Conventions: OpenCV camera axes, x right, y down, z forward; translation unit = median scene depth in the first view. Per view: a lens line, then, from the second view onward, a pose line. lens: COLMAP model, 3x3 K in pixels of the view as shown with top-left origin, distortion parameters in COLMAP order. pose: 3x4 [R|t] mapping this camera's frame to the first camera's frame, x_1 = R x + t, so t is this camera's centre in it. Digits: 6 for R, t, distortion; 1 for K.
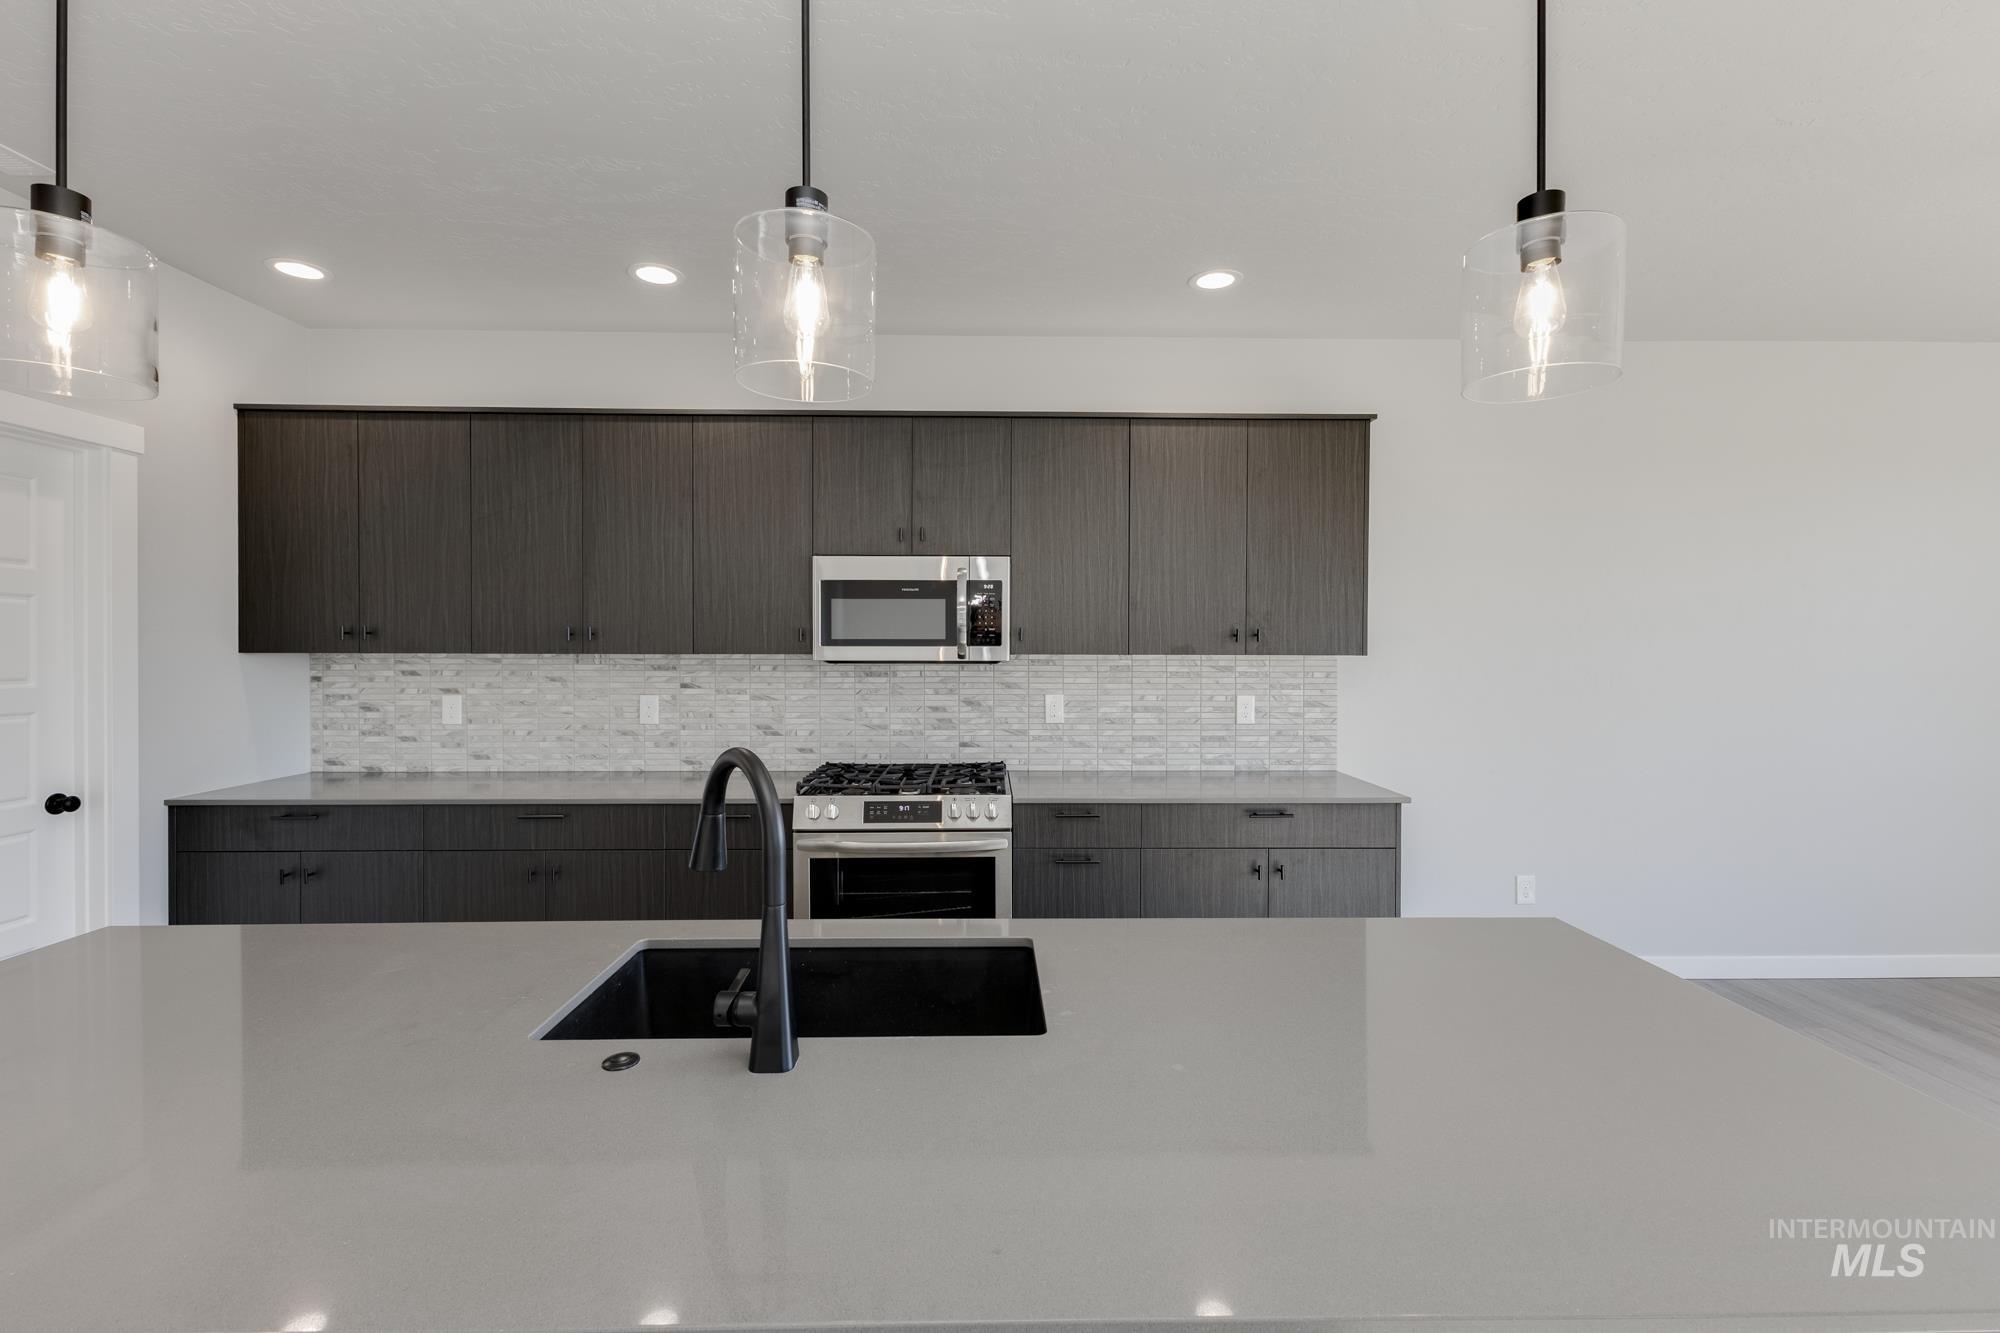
lens RADIAL K [[876.2, 0, 993.4], [0, 876.2, 654.1], [0, 0, 1]] dist [0.009727, -0.000856]
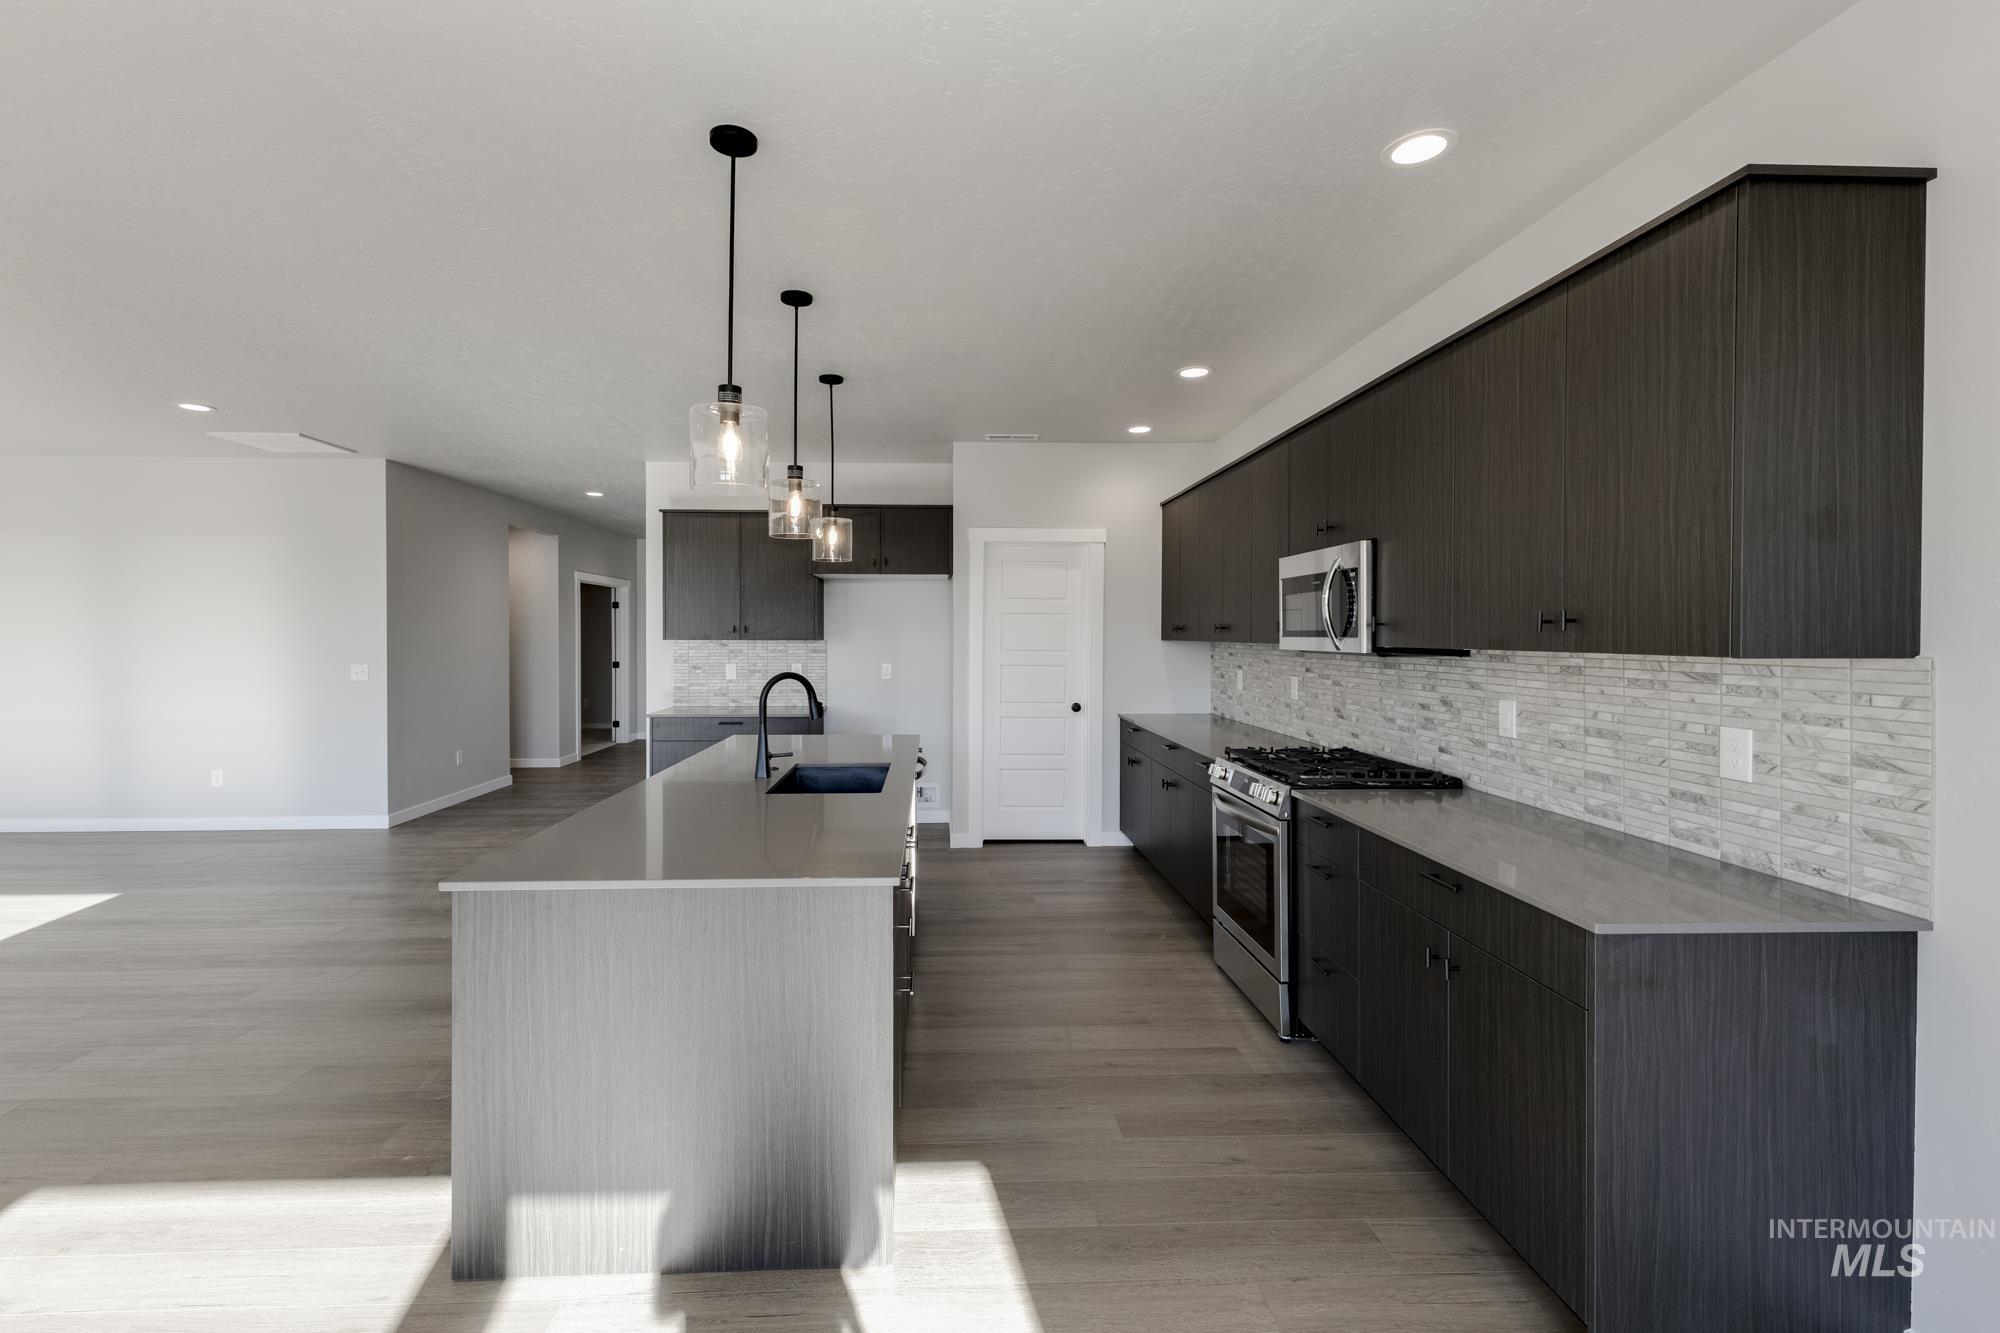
lens RADIAL K [[876.2, 0, 968.1], [0, 876.2, 642.5], [0, 0, 1]] dist [0.009727, -0.000856]
pose [[0.022422, 0.008449, -0.999713, 0.843872], [-0.008738, 0.999928, 0.008255, -0.007288], [0.999710, 0.008550, 0.022495, 0.513133]]
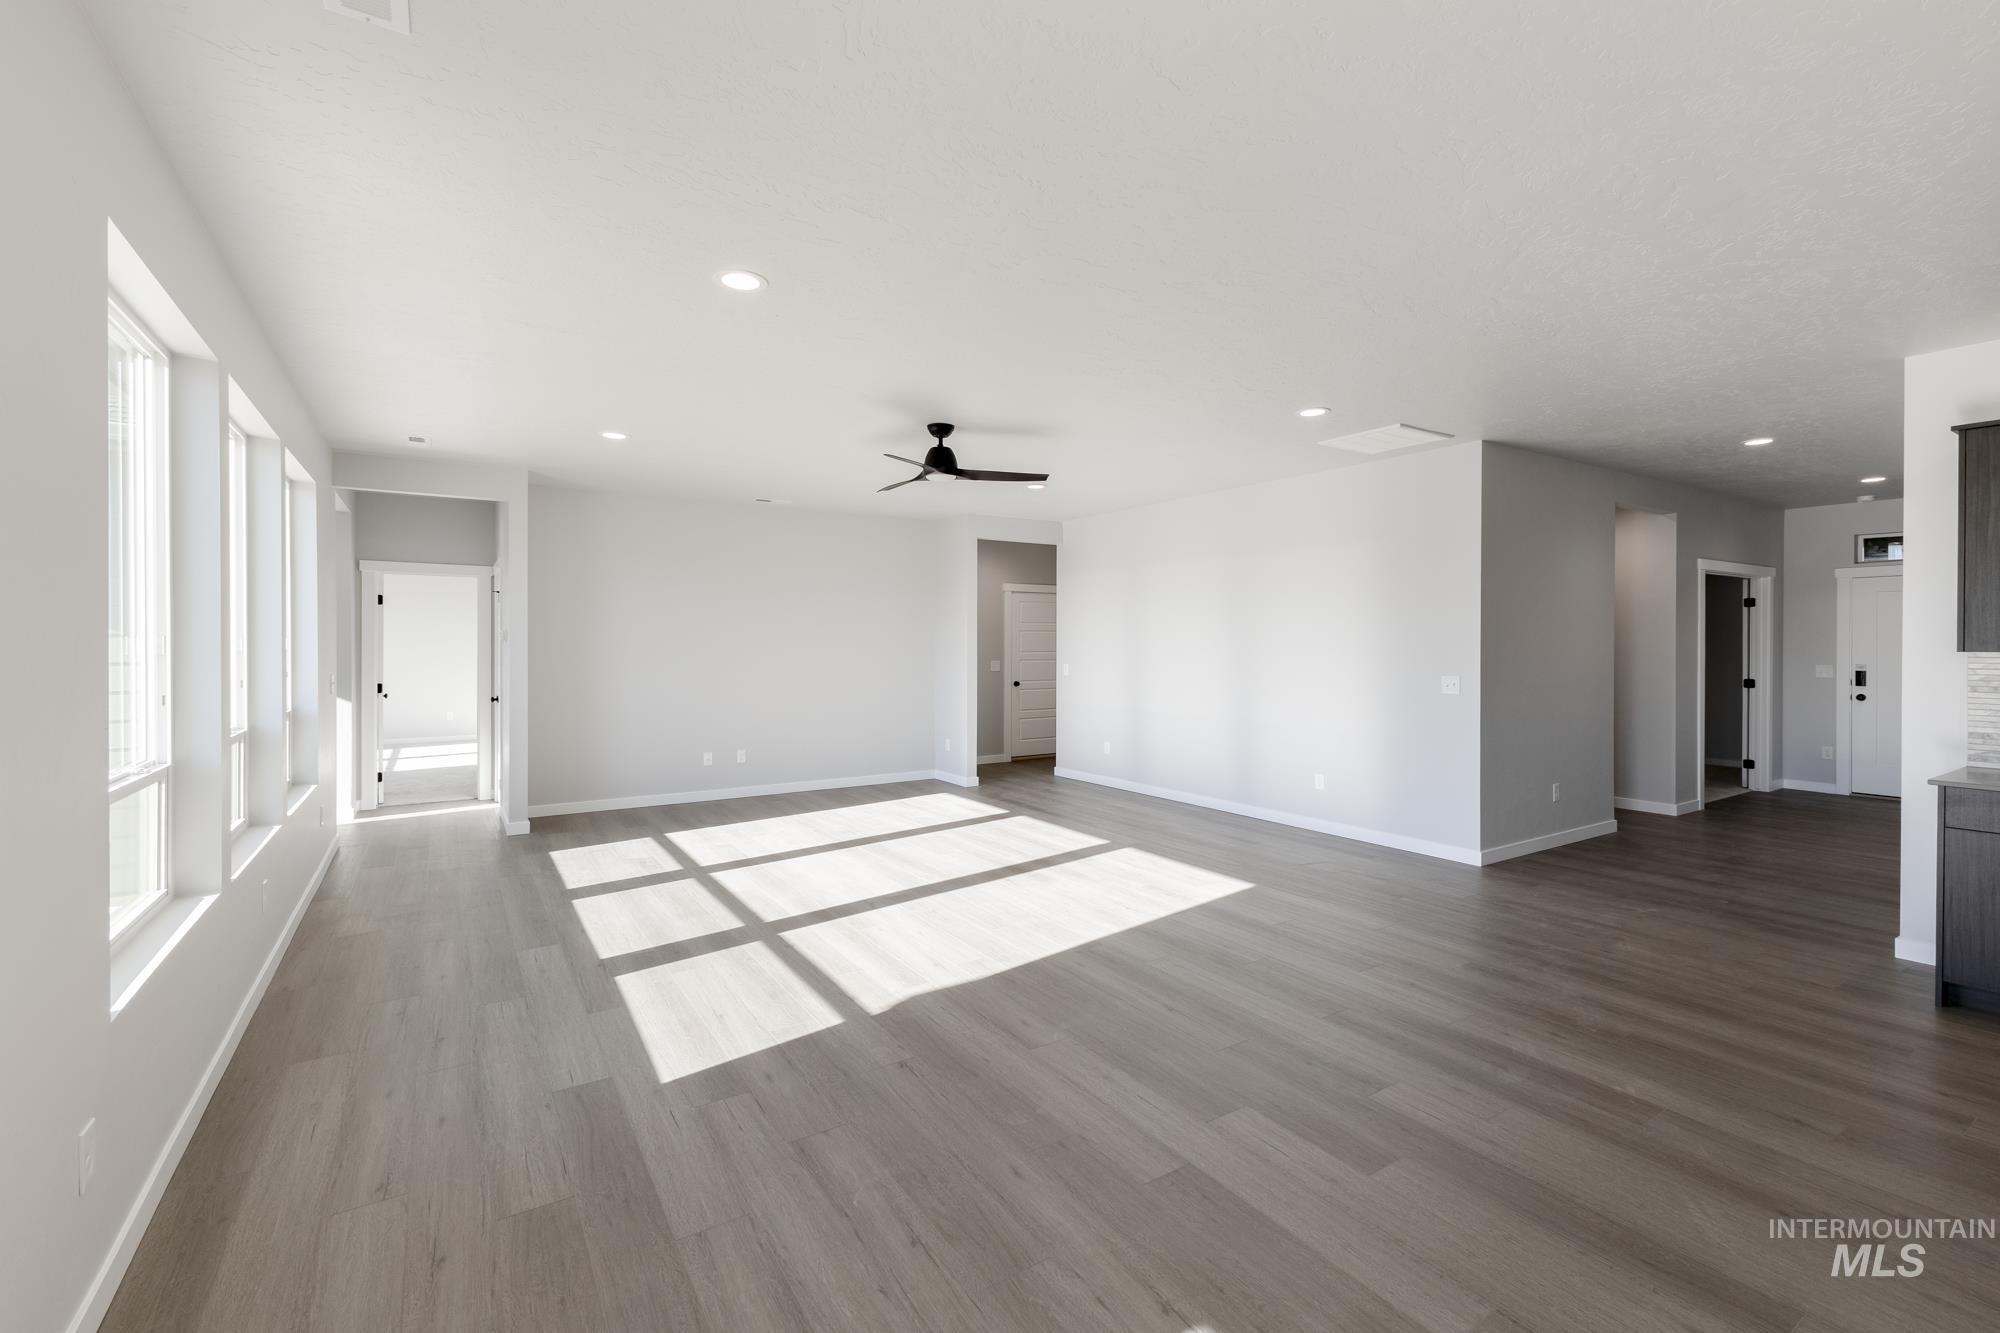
lens RADIAL K [[876.2, 0, 989.2], [0, 876.2, 656.5], [0, 0, 1]] dist [0.009727, -0.000856]
pose [[-0.854371, 0.007635, -0.519607, 0.544200], [-0.005076, 0.999722, 0.023036, -0.004300], [0.519638, 0.022319, -0.854095, 0.213201]]
